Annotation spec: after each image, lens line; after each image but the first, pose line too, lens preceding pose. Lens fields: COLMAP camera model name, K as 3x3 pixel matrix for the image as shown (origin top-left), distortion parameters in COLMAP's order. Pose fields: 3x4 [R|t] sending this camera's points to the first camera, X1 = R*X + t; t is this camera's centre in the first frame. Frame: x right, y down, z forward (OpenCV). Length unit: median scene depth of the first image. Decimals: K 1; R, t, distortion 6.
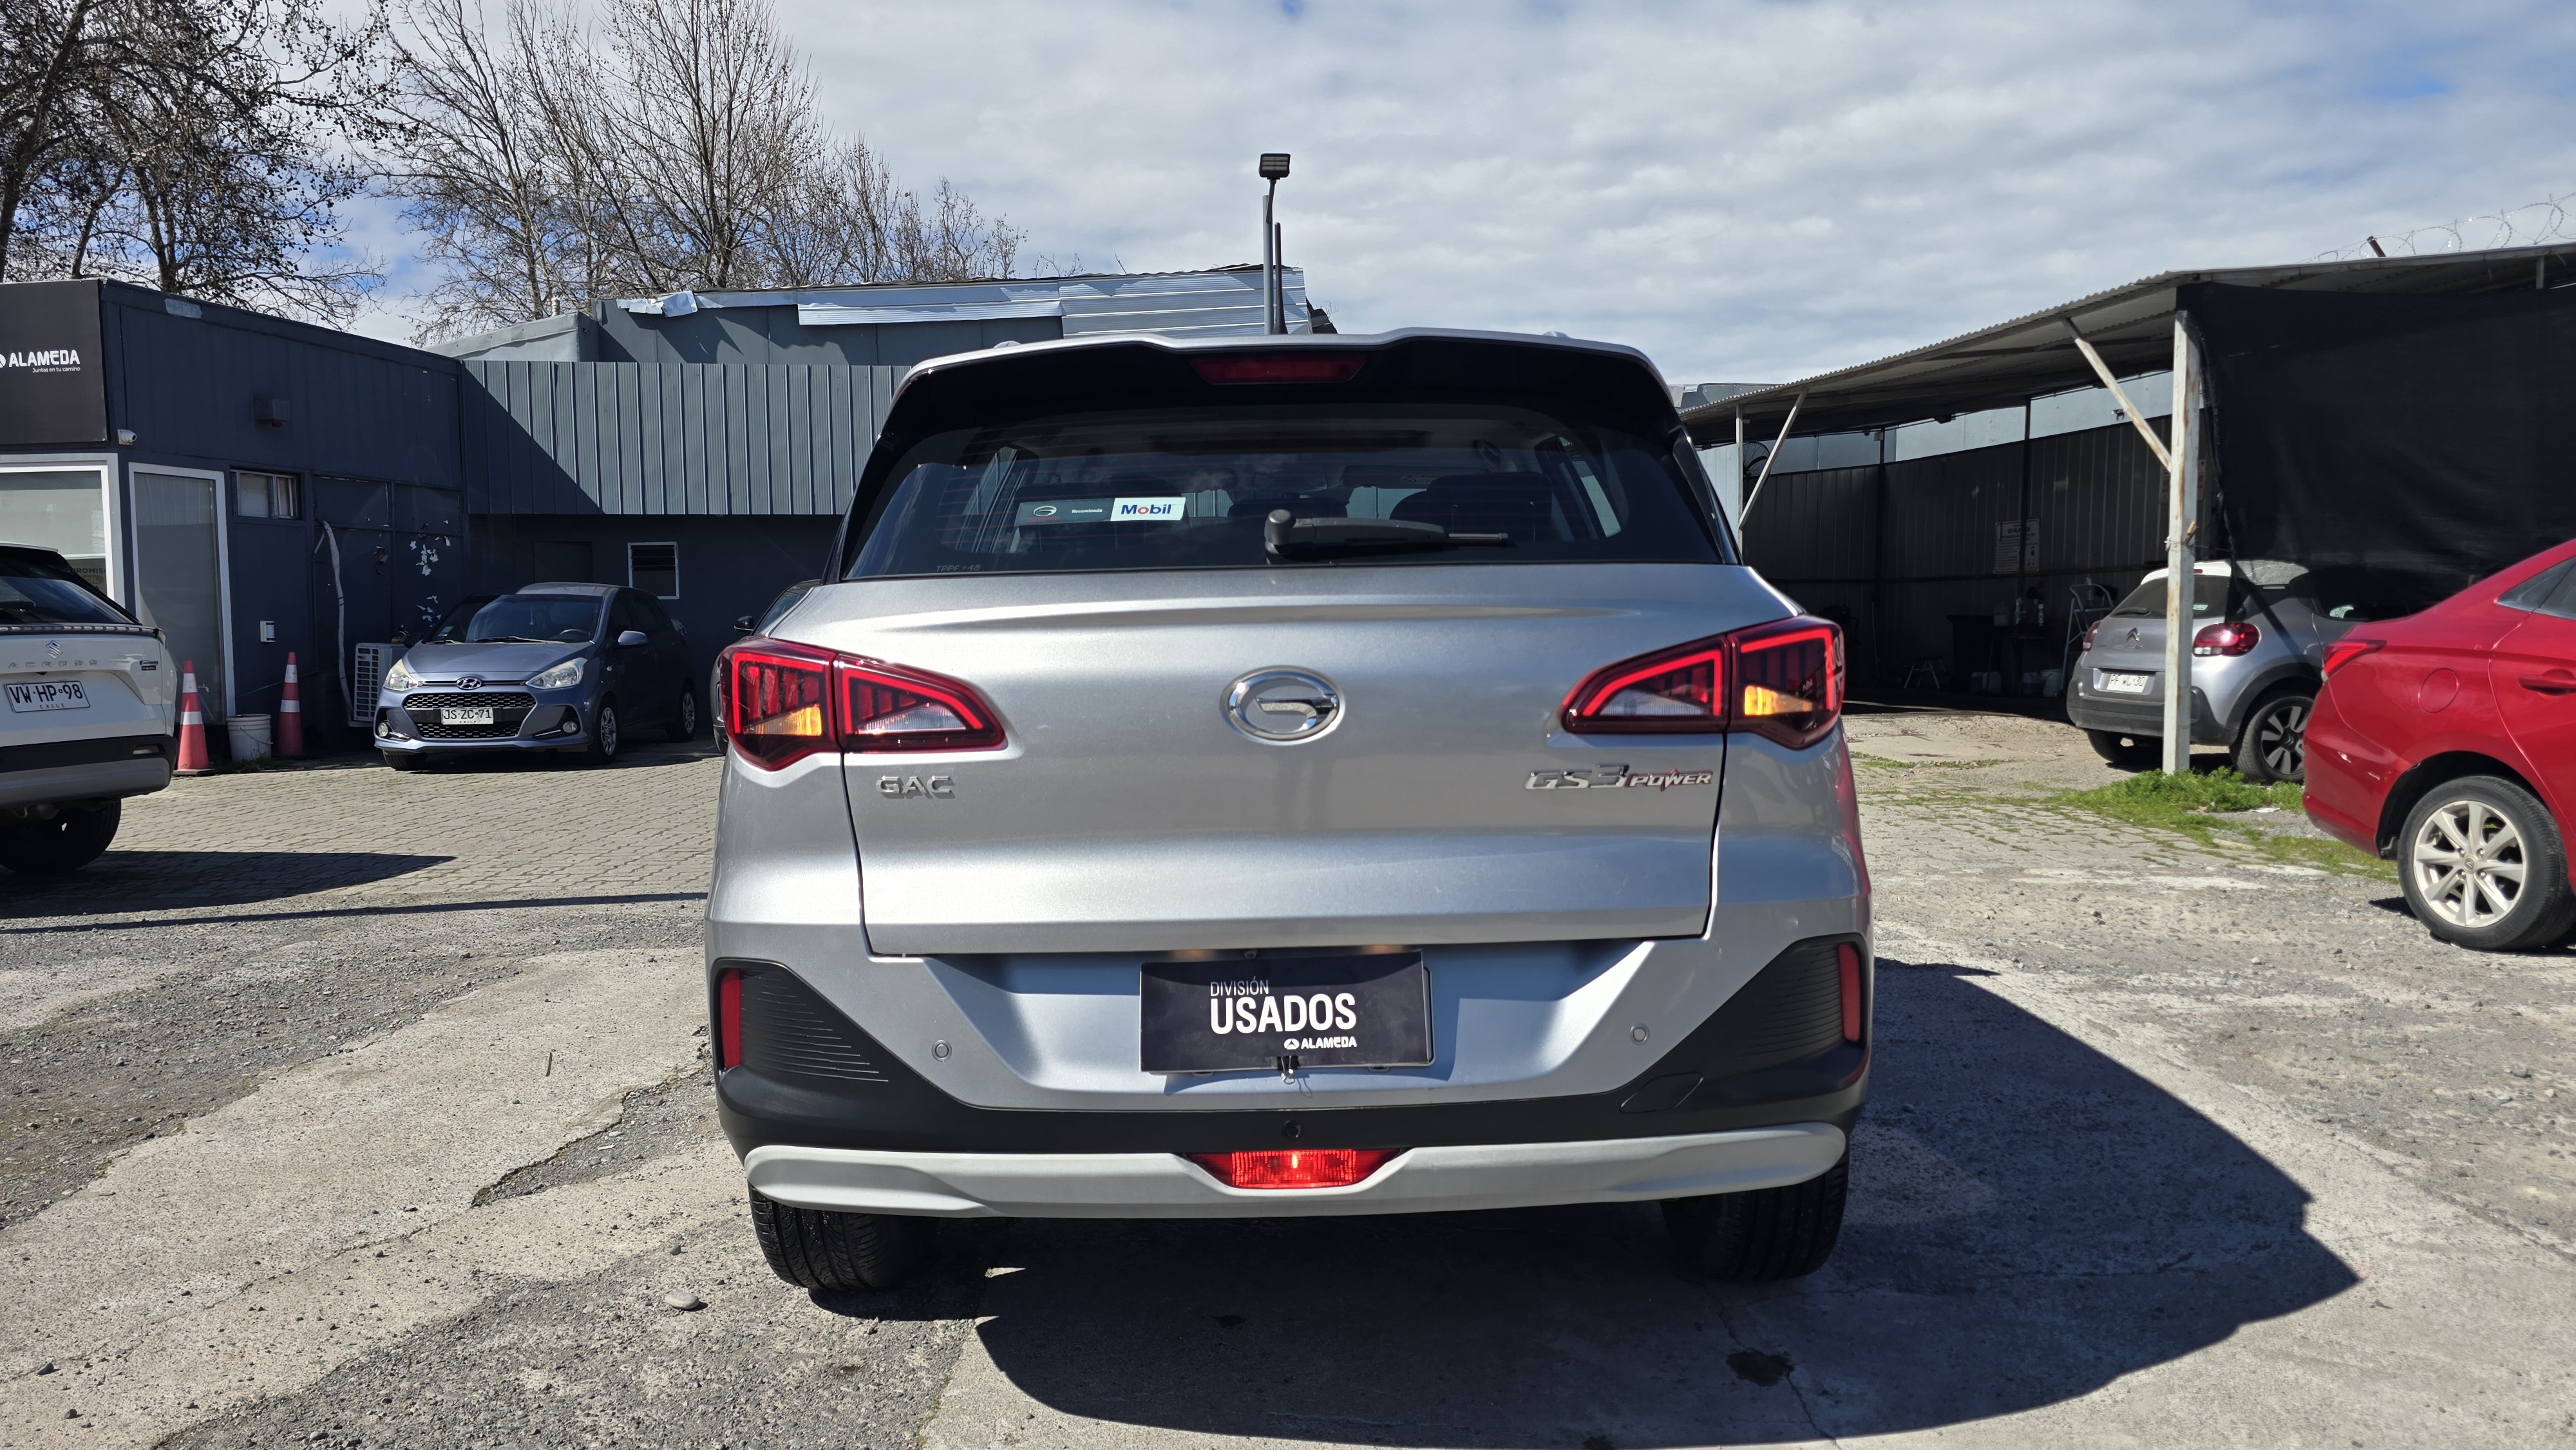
lens RADIAL K [[1754.5, 0, 1292.5], [0, 1754.5, 731.1], [0, 0, 1]] dist [0.058687, -0.049584]
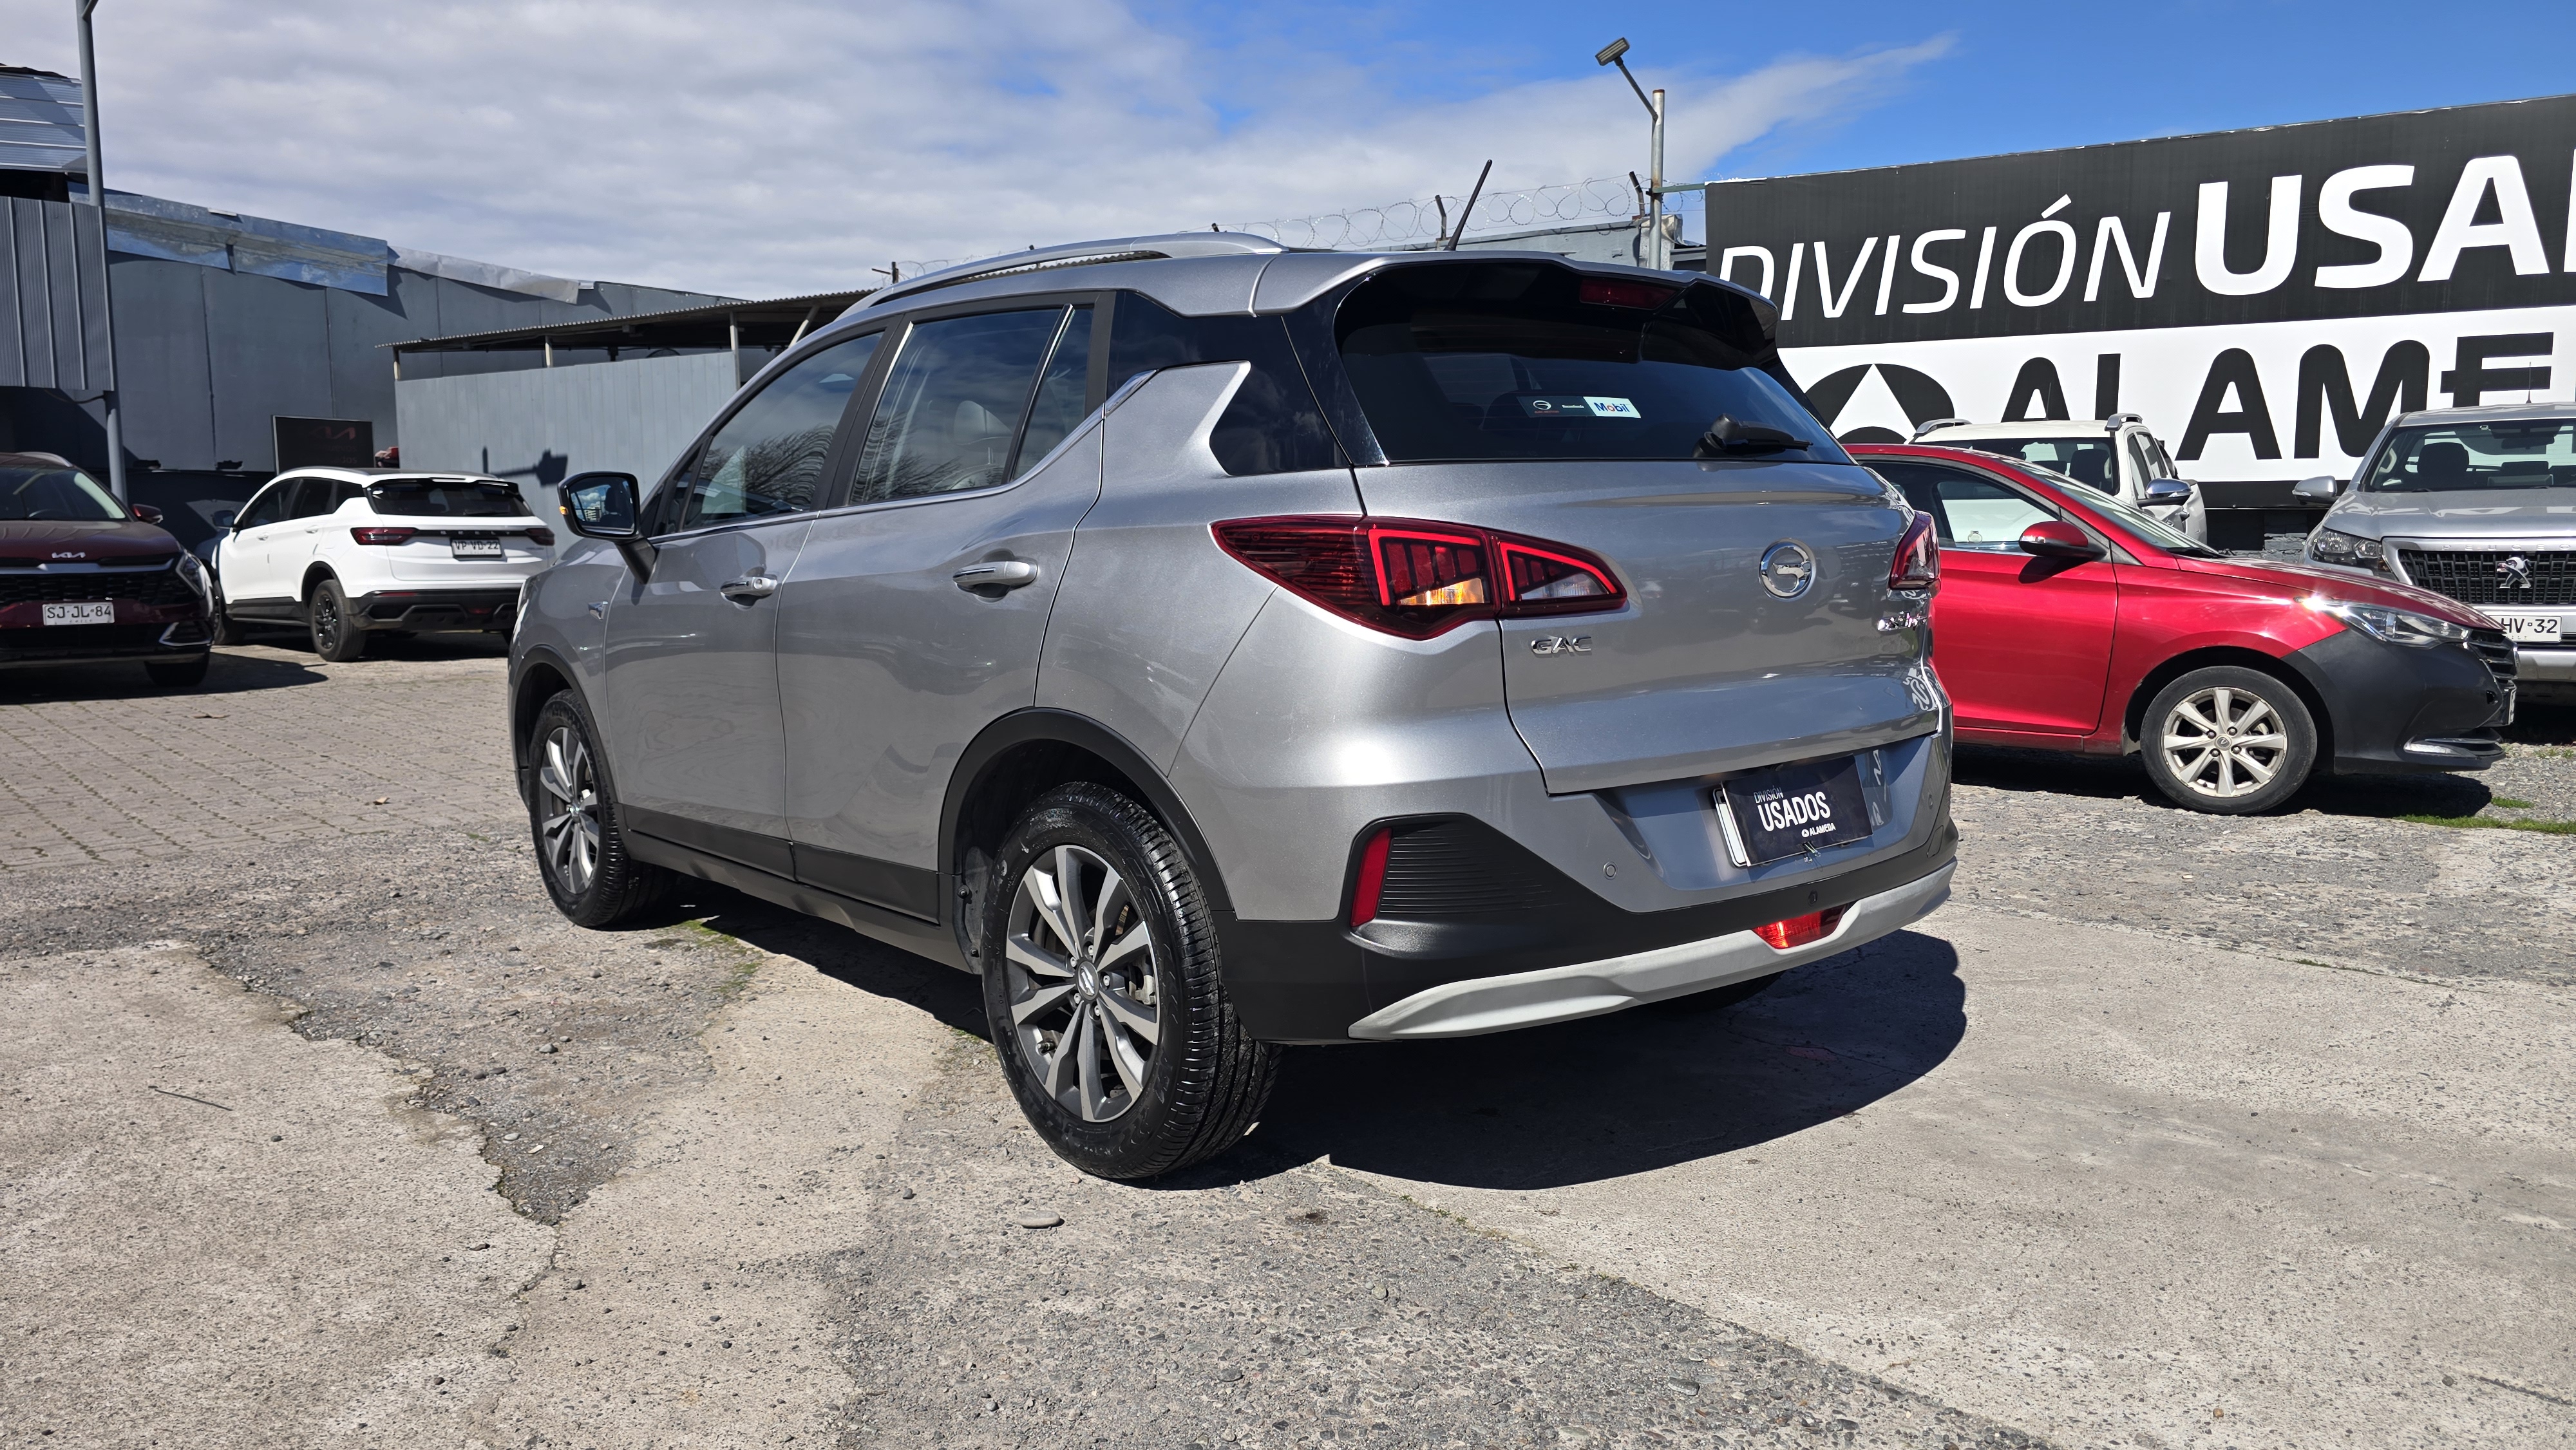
lens RADIAL K [[1754.5, 0, 1293.2], [0, 1754.5, 718.2], [0, 0, 1]] dist [0.058687, -0.049584]
pose [[0.745681, -0.063676, 0.663253, -0.256137], [0.038653, 0.997881, 0.052346, 0.002616], [-0.665181, -0.013396, 0.746562, 0.064468]]
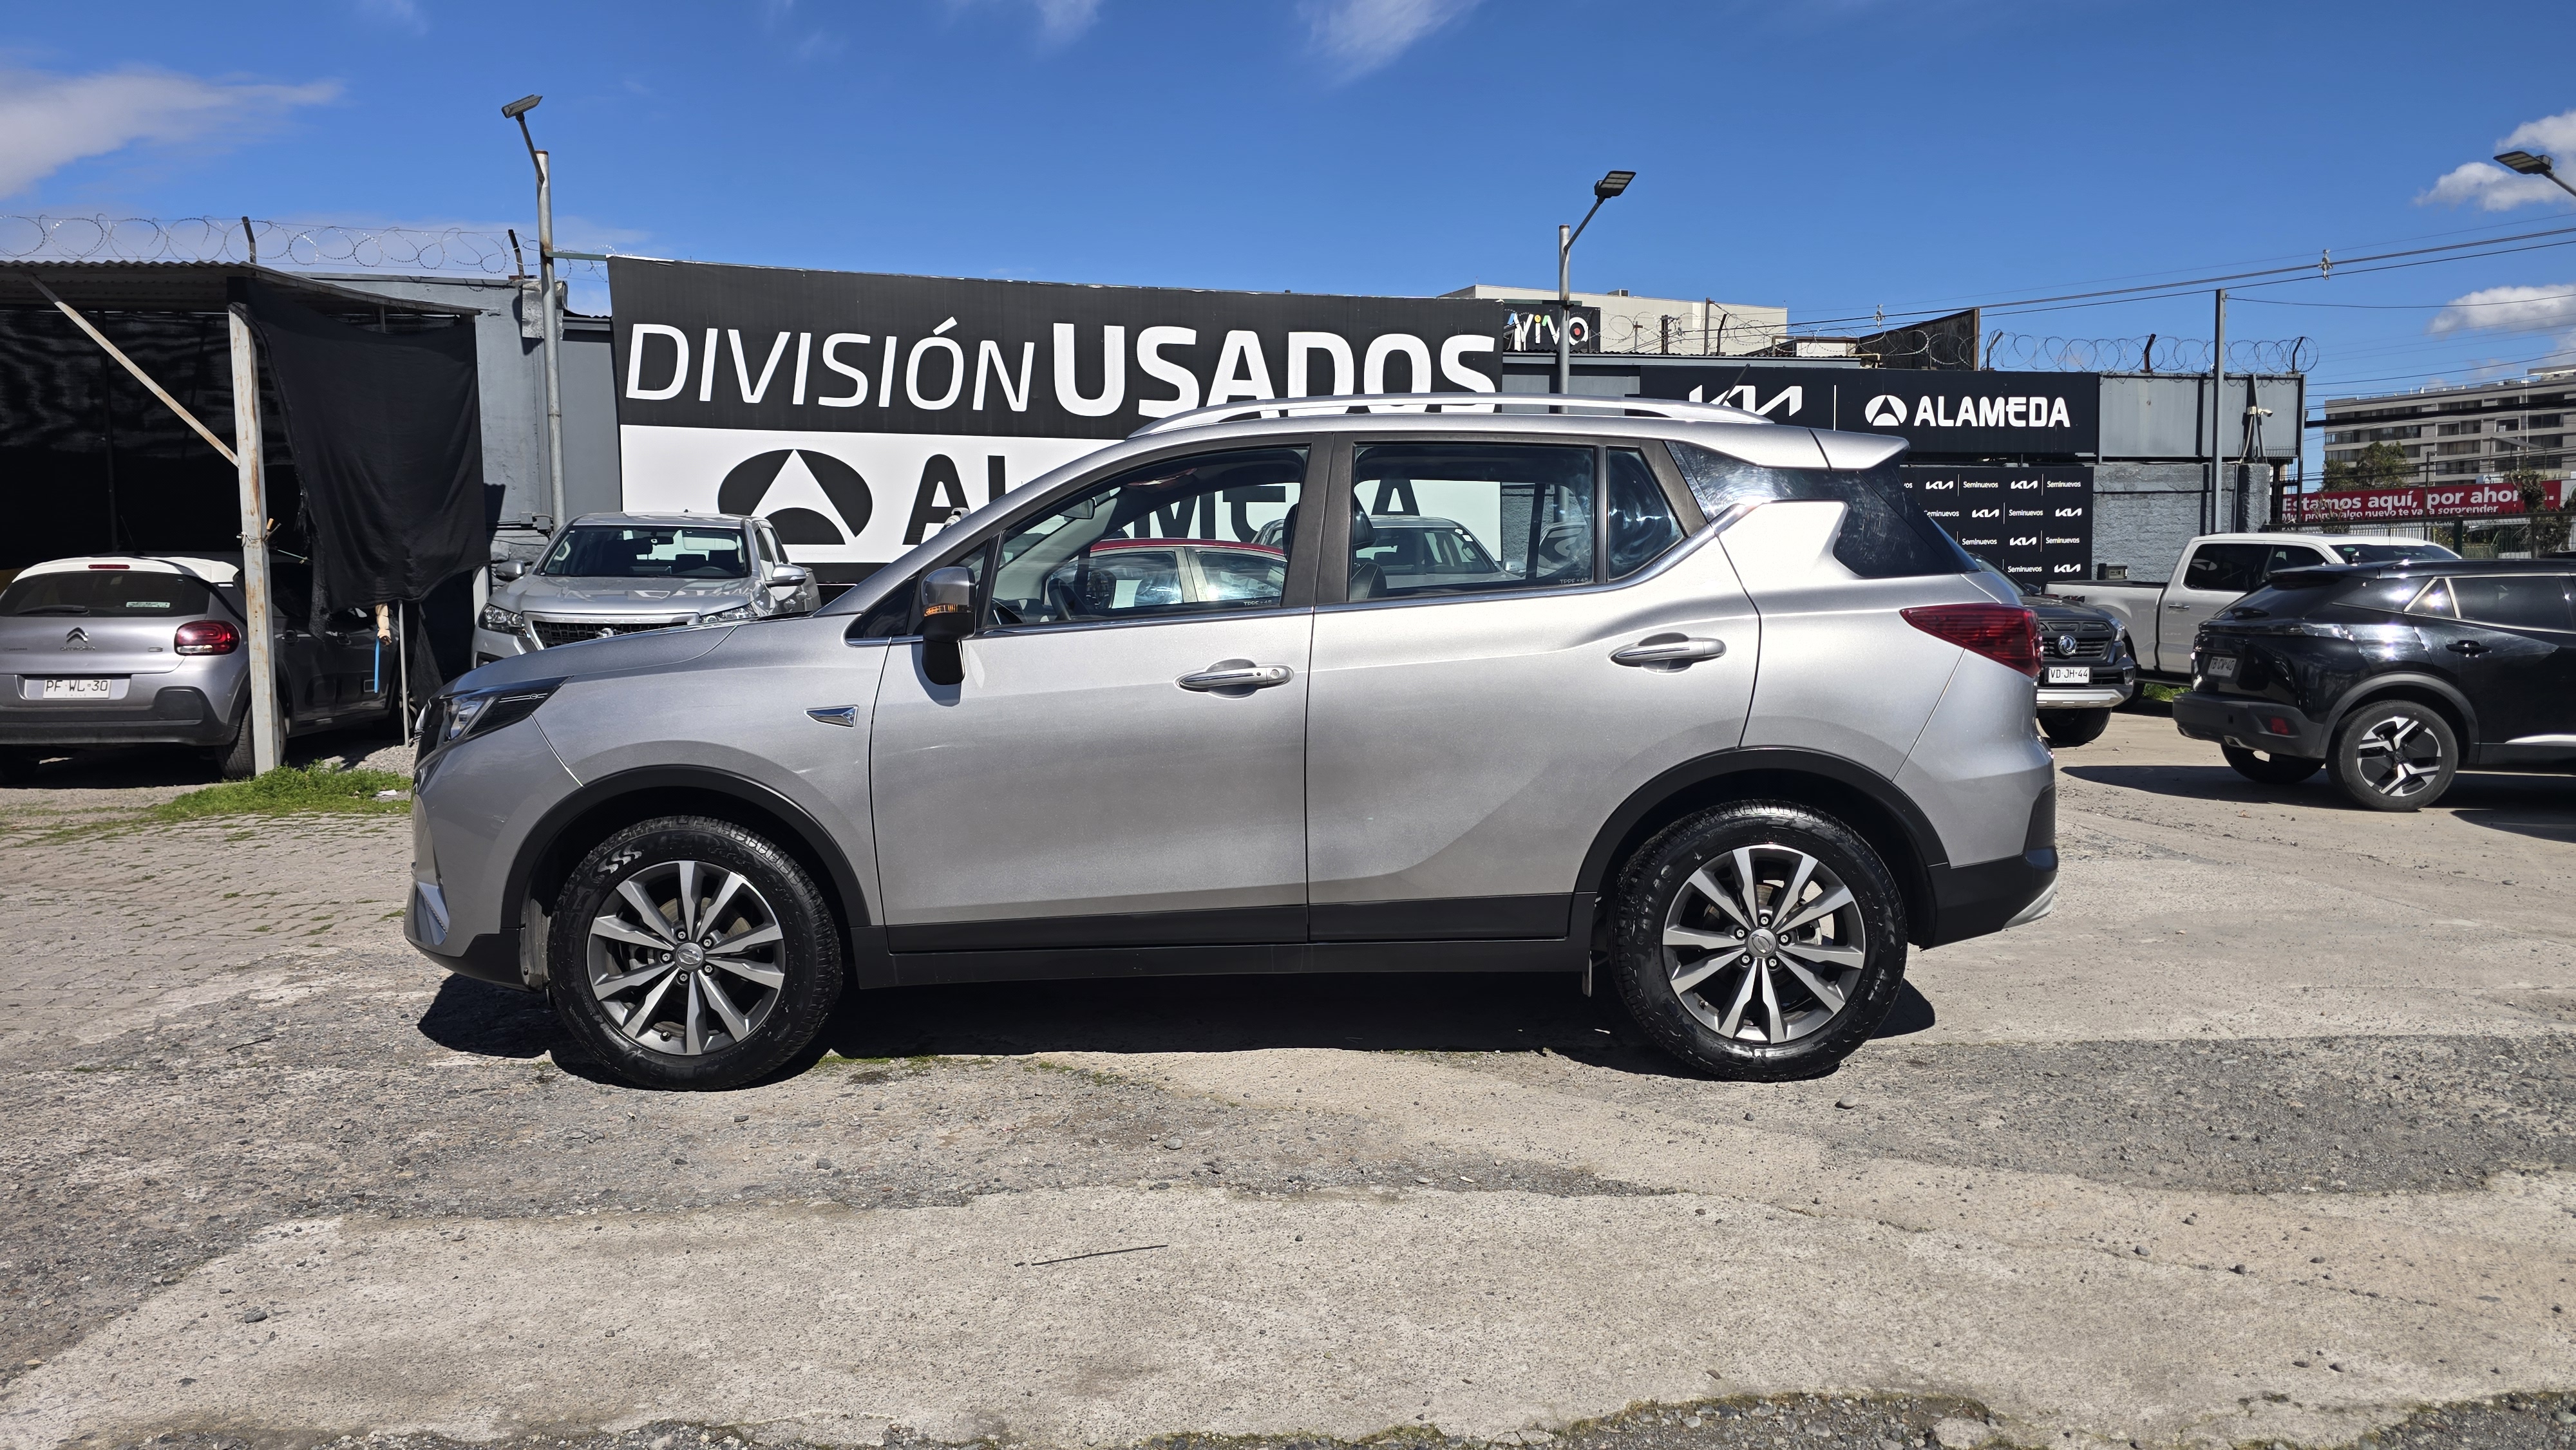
lens RADIAL K [[1754.5, 0, 1357.0], [0, 1754.5, 675.2], [0, 0, 1]] dist [0.058687, -0.049584]
pose [[-0.016516, -0.038150, 0.999136, -0.479270], [0.075063, 0.996405, 0.039287, -0.022469], [-0.997042, 0.075647, -0.013592, 0.395370]]
